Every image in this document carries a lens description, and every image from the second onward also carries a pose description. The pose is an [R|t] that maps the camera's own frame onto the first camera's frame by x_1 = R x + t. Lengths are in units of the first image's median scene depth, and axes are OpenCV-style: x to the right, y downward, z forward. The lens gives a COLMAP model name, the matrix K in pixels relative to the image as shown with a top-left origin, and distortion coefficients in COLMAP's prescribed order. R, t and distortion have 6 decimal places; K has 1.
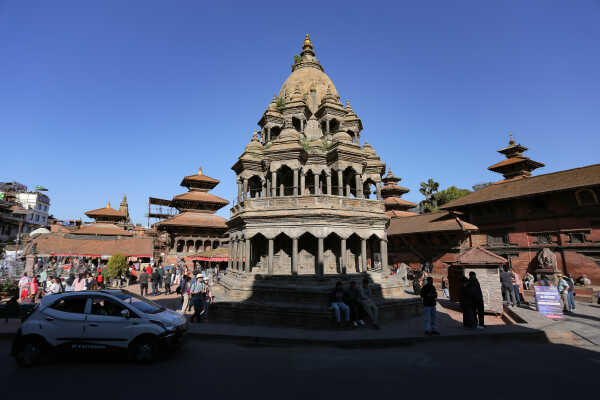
lens RADIAL K [[284.6, 0, 300.0], [0, 284.6, 191.6], [0, 0, 1]] dist [-0.050437, -0.000049]
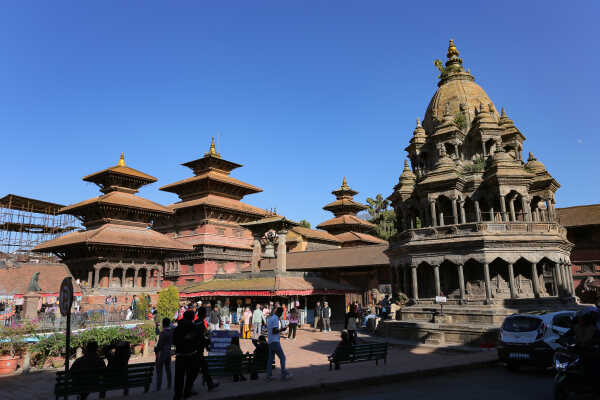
lens RADIAL K [[413.6, 0, 300.0], [0, 413.6, 200.0], [0, 0, 1]] dist [-0.030632, 0.003449]
pose [[0.923235, 0.066881, 0.378369, -0.906273], [-0.066915, 0.997673, -0.013075, 0.007219], [-0.378363, -0.013247, 0.925562, -0.040502]]
